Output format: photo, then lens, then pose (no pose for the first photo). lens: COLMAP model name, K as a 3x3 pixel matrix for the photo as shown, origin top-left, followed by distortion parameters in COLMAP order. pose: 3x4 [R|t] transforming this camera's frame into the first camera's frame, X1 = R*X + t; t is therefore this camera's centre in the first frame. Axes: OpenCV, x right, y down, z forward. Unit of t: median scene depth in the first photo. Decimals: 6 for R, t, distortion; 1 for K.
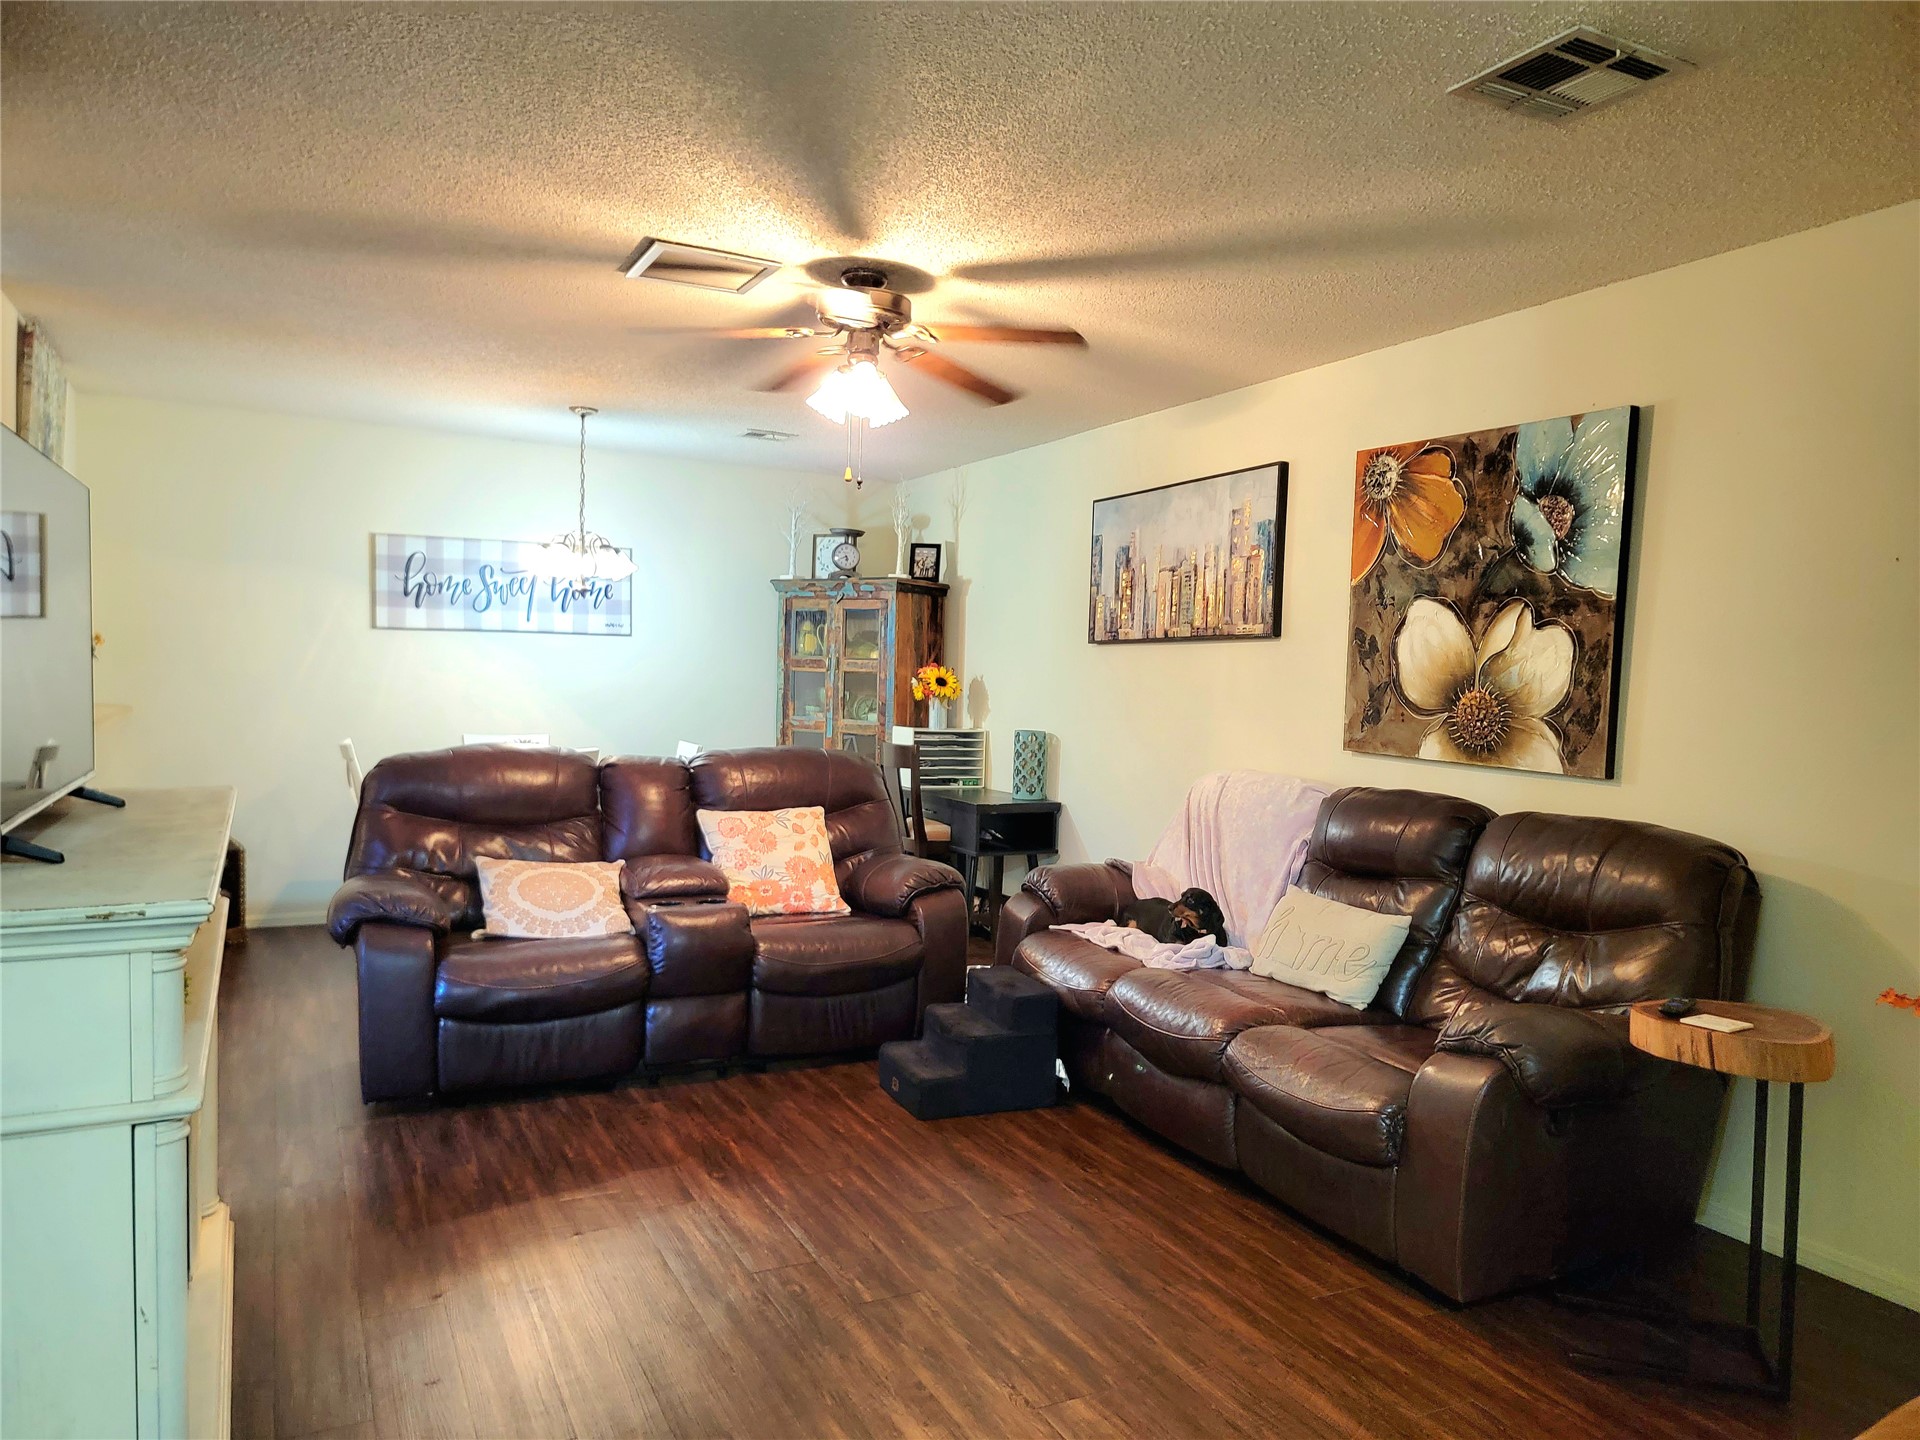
lens RADIAL K [[1331.6, 0, 999.9], [0, 1331.6, 737.2], [0, 0, 1]] dist [0.078533, -0.051729]
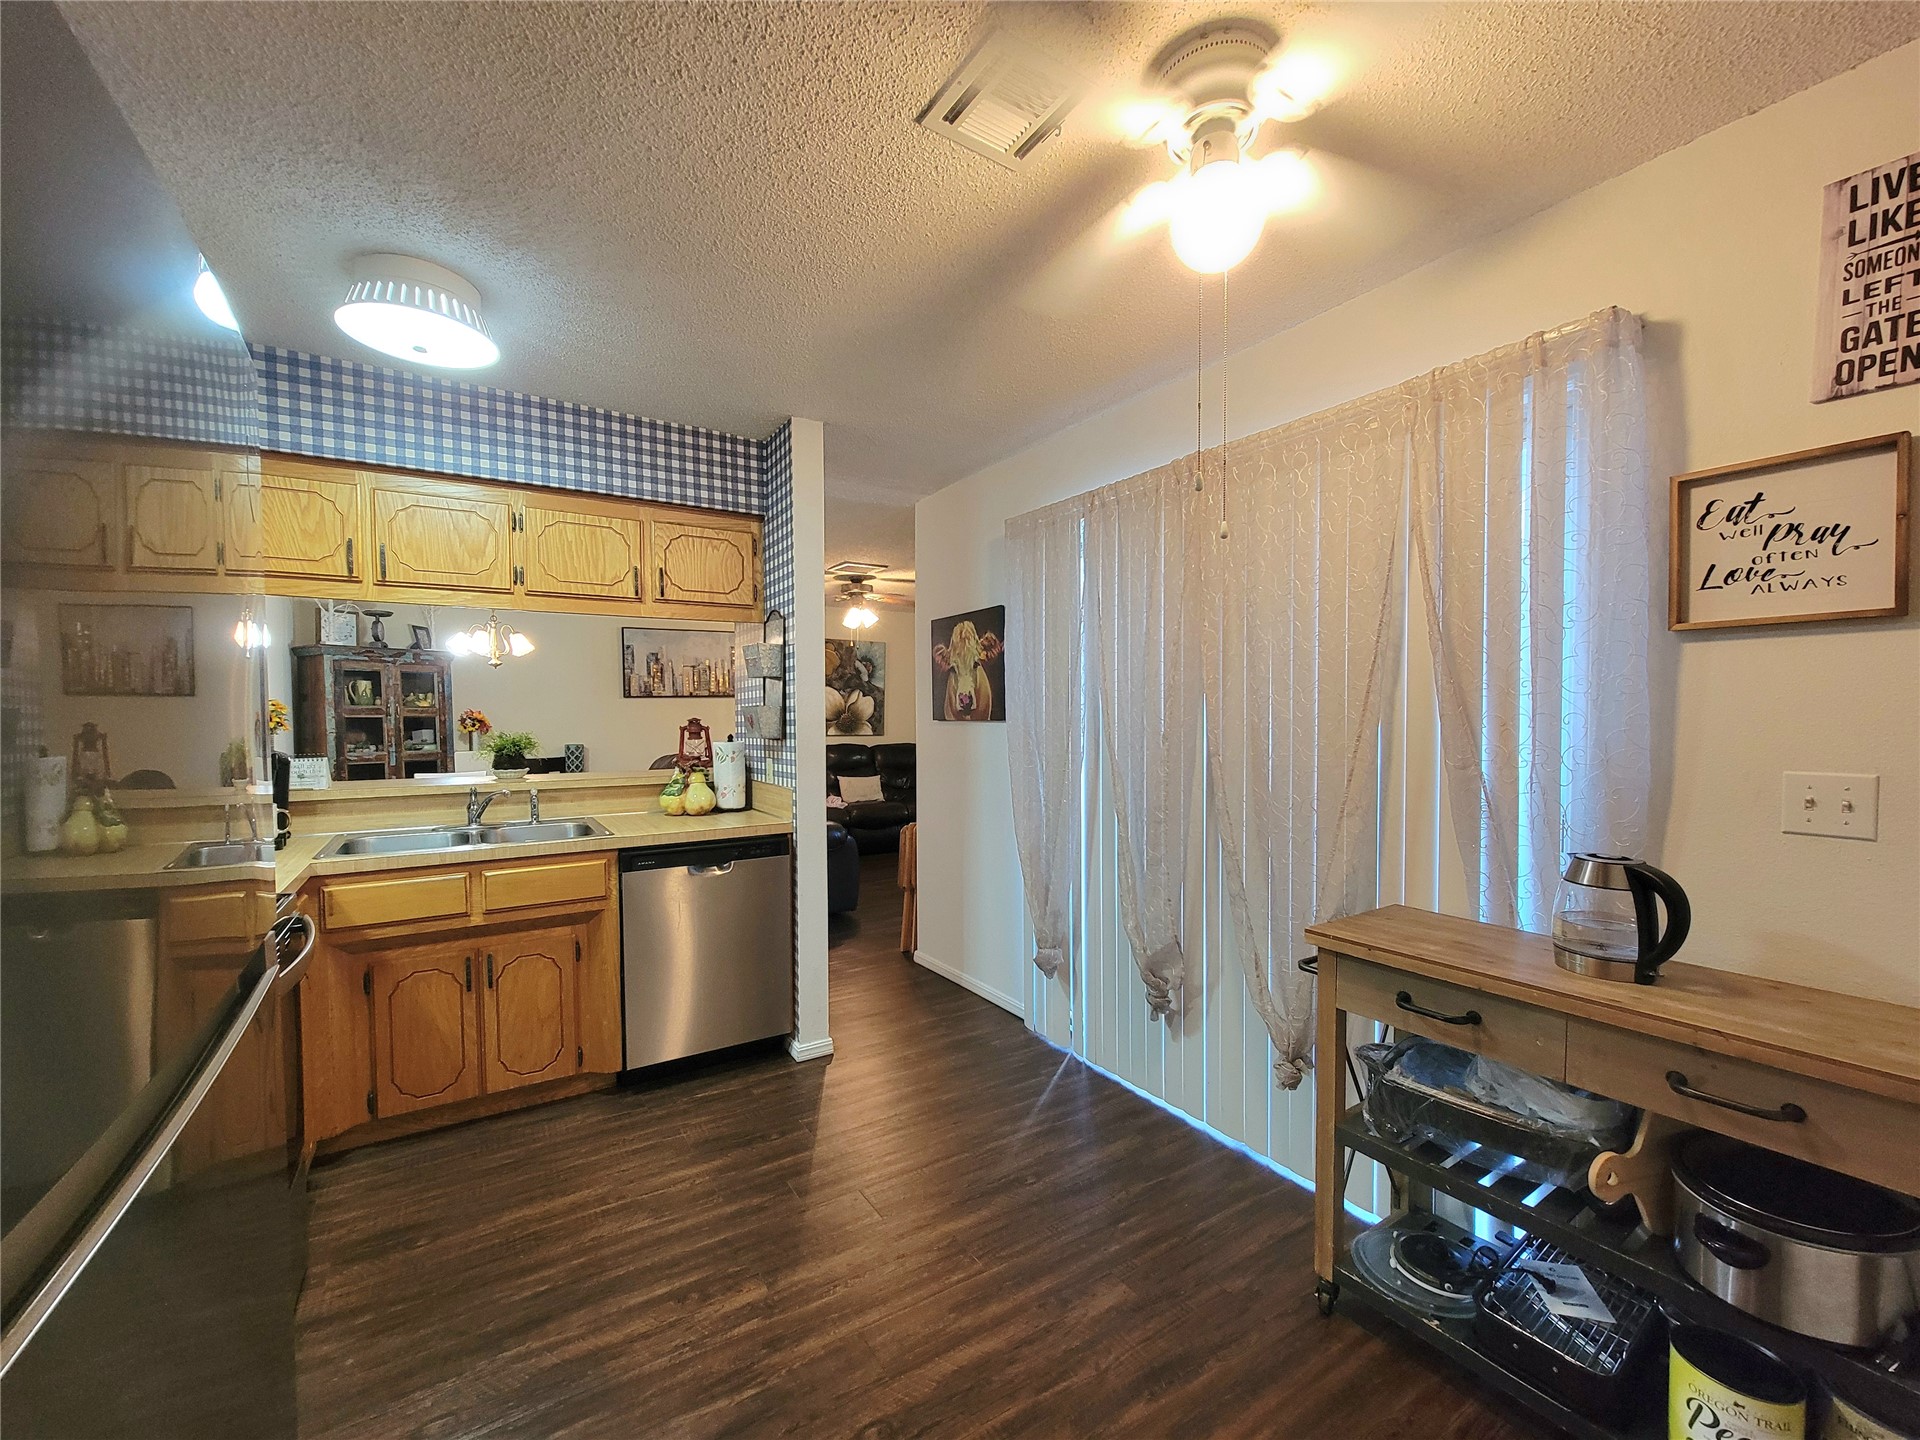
lens RADIAL K [[782.9, 0, 951.0], [0, 782.9, 737.6], [0, 0, 1]] dist [-0.005135, 0.000719]
pose [[-0.073096, -0.063186, 0.995321, -1.484430], [0.048562, 0.996582, 0.066833, -0.083163], [-0.996142, 0.053220, -0.069777, 0.760334]]
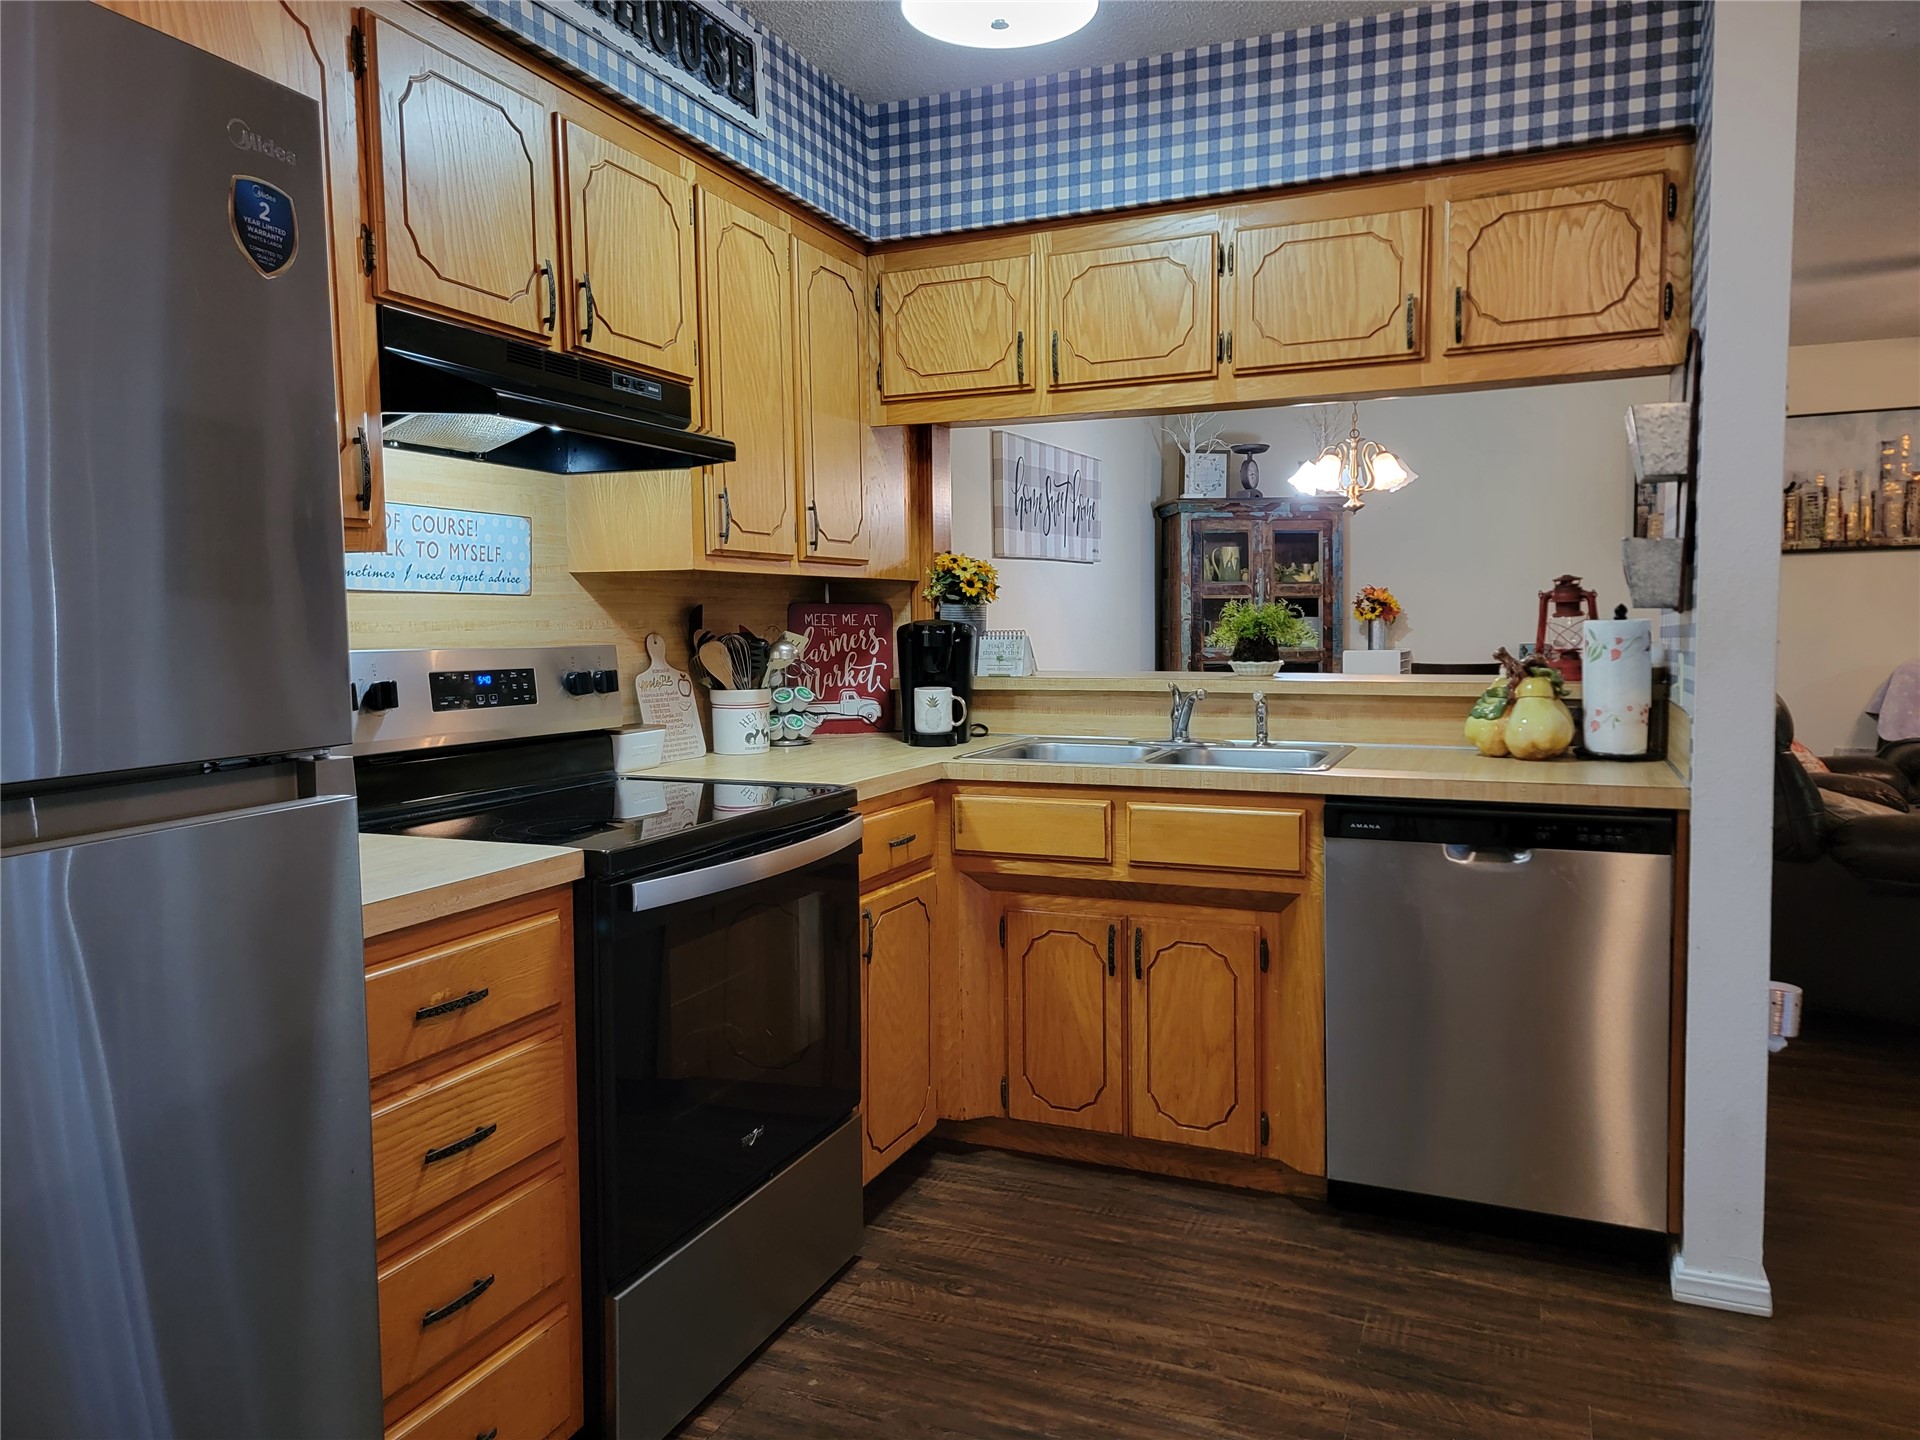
lens RADIAL K [[1331.6, 0, 961.2], [0, 1331.6, 708.1], [0, 0, 1]] dist [0.078533, -0.051729]
pose [[0.775305, -0.081096, 0.626359, -1.372551], [0.063538, 0.996706, 0.050400, -0.050285], [-0.628383, 0.000722, 0.777904, 0.619193]]
